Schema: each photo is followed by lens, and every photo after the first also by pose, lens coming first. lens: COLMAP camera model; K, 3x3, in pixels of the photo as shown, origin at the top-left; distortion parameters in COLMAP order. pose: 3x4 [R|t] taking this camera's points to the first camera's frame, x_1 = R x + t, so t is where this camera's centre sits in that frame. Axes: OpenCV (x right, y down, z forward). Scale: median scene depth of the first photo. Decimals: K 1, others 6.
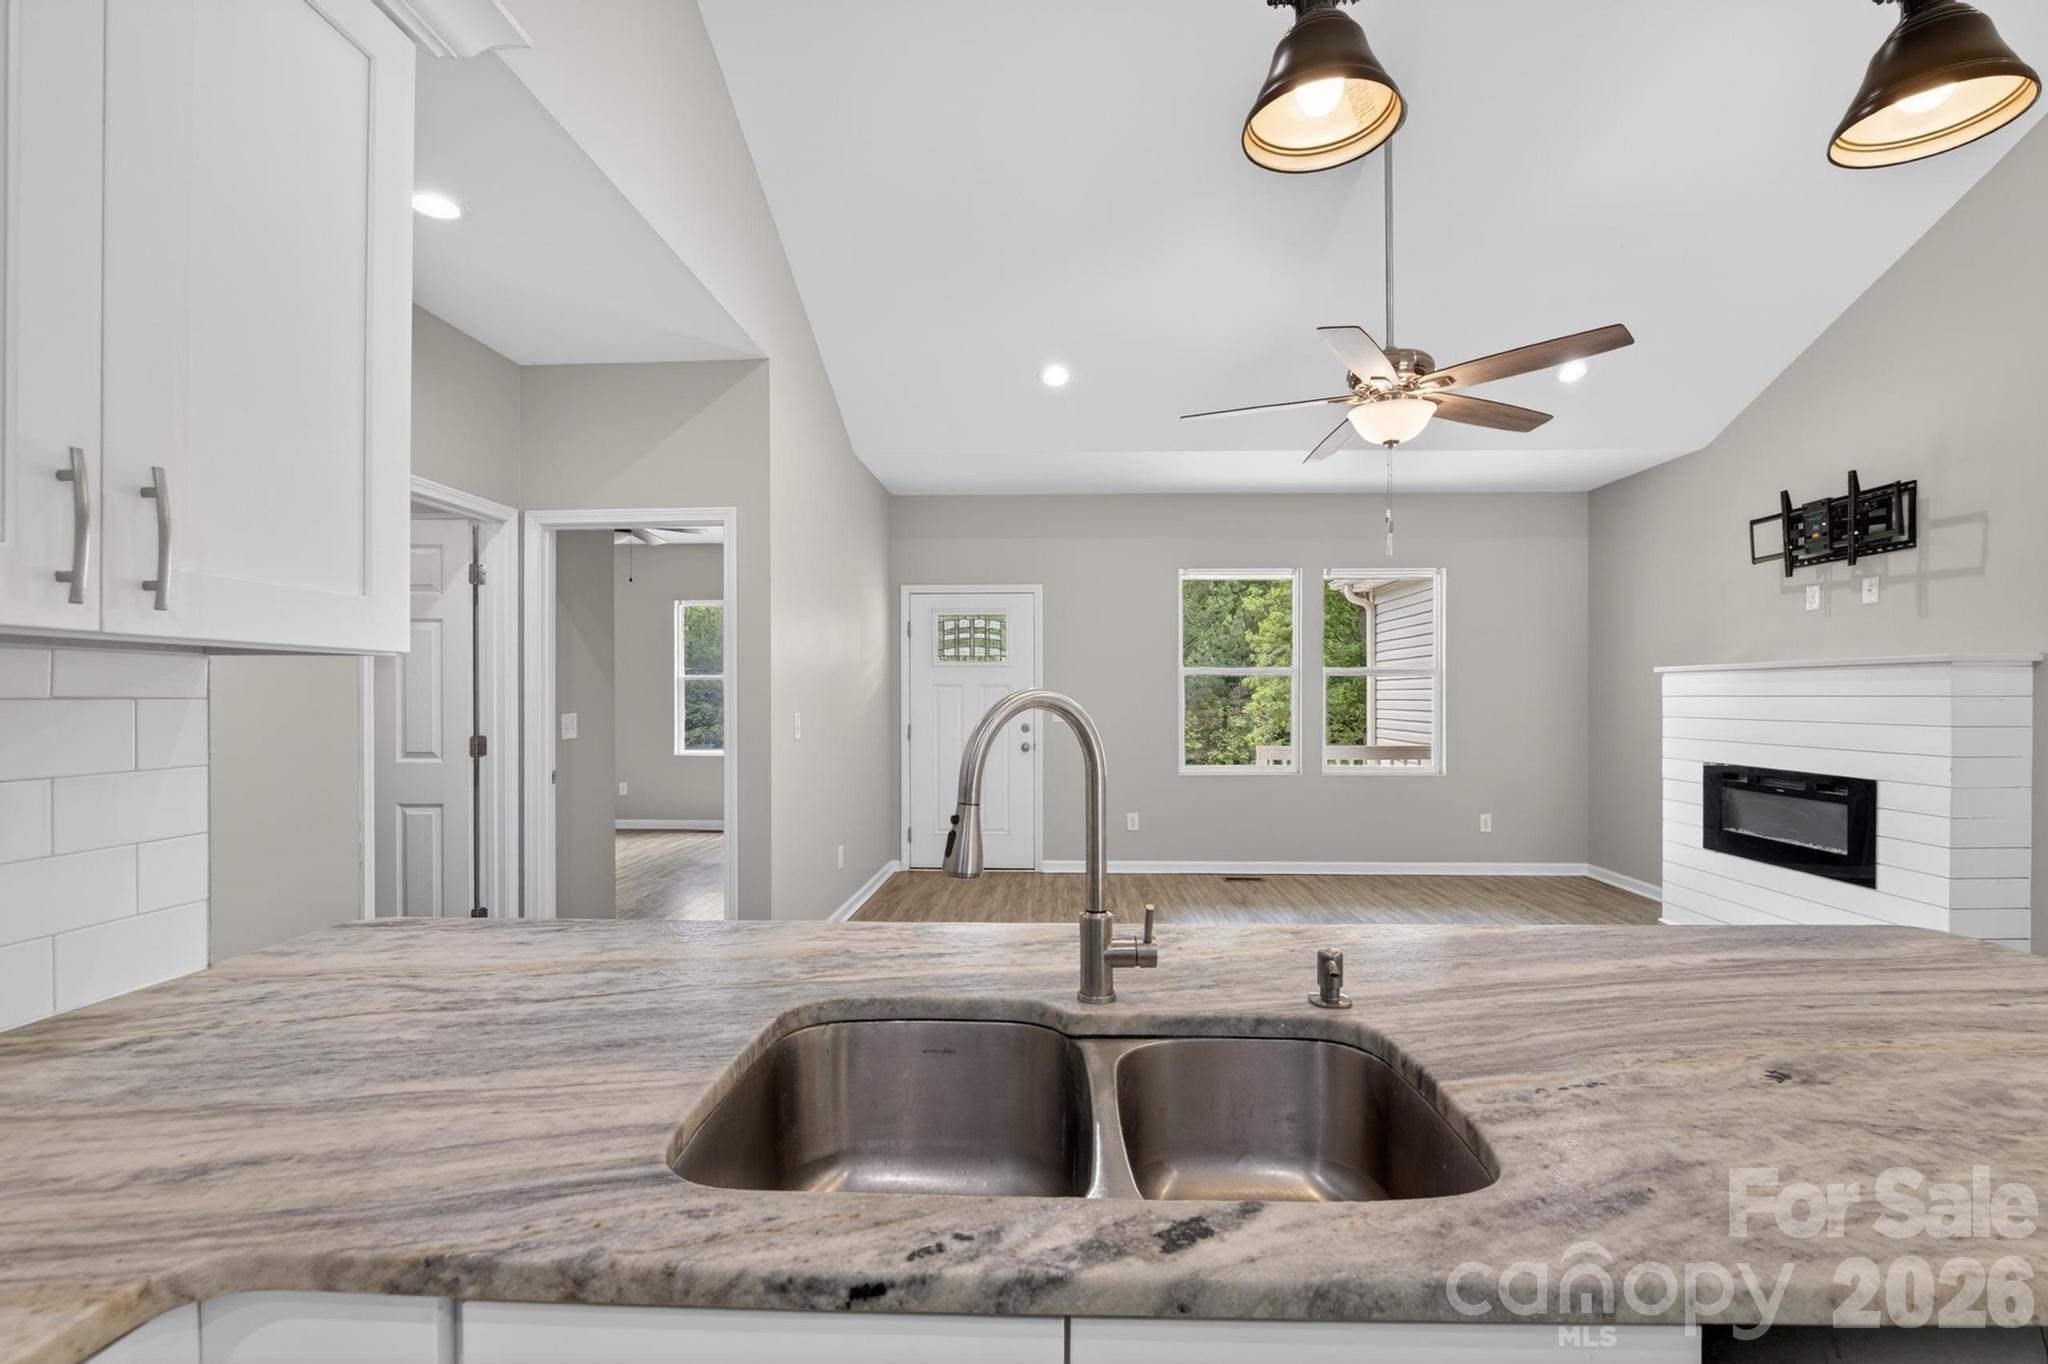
lens RADIAL K [[887.8, 0, 1019.7], [0, 887.8, 692.9], [0, 0, 1]] dist [-0.015156, 0.003366]
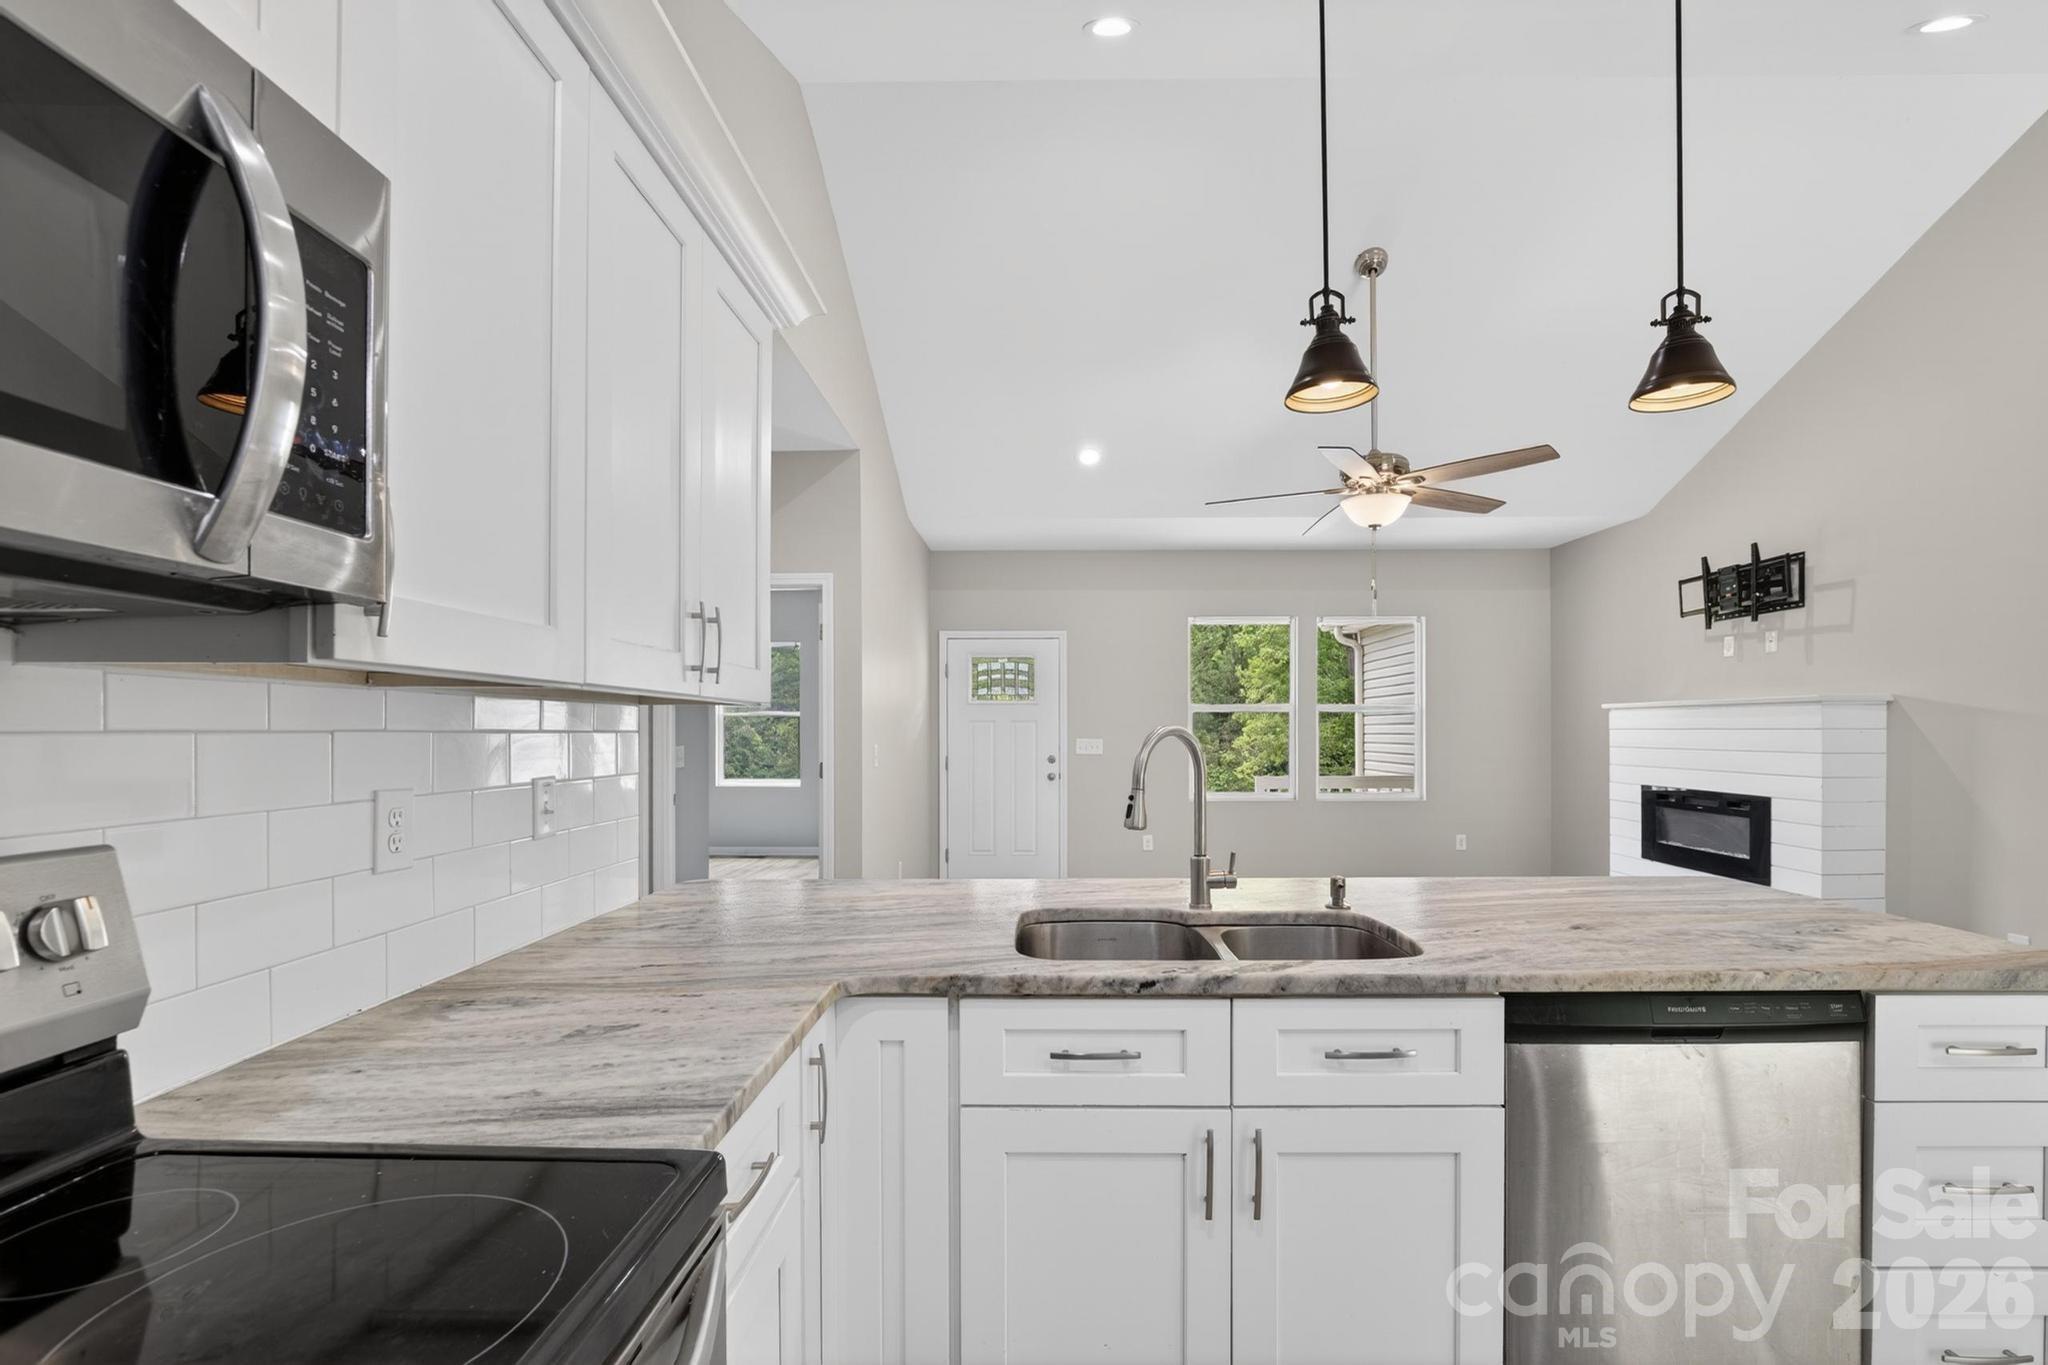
lens RADIAL K [[887.8, 0, 1016.3], [0, 887.8, 725.8], [0, 0, 1]] dist [-0.015156, 0.003366]
pose [[0.999961, -0.002206, 0.008581, -0.080755], [0.002228, 0.999994, -0.002519, 0.000213], [-0.008575, 0.002538, 0.999960, -0.200892]]
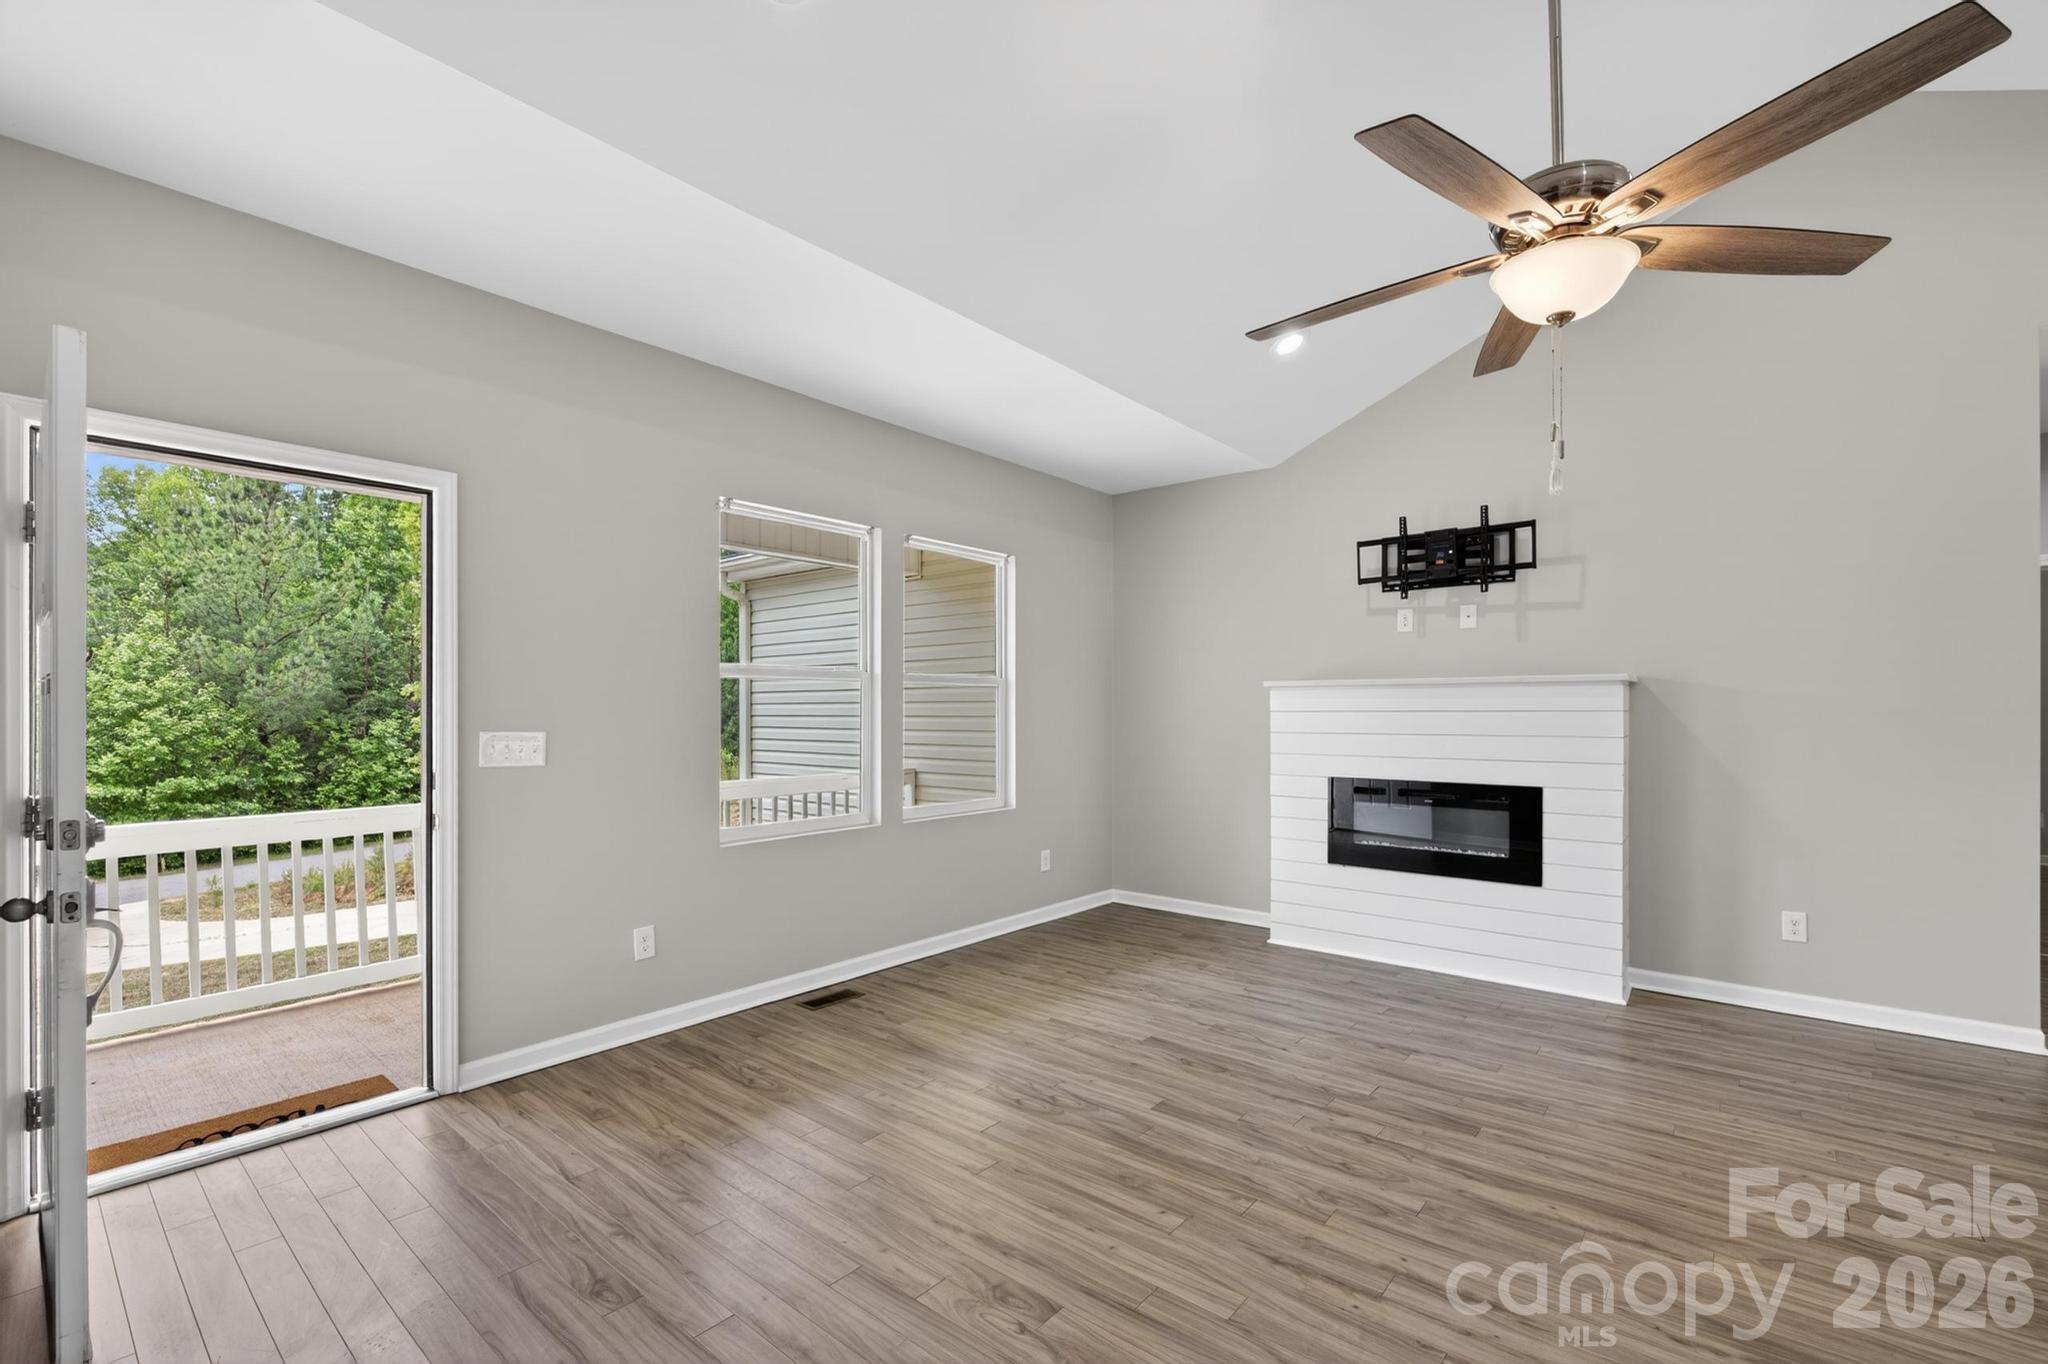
lens RADIAL K [[887.8, 0, 1032.1], [0, 887.8, 707.3], [0, 0, 1]] dist [-0.015156, 0.003366]
pose [[0.595286, 0.004198, 0.803503, -0.266207], [-0.002525, 0.999991, -0.003354, 0.003931], [-0.803510, -0.000032, 0.595291, 0.775253]]
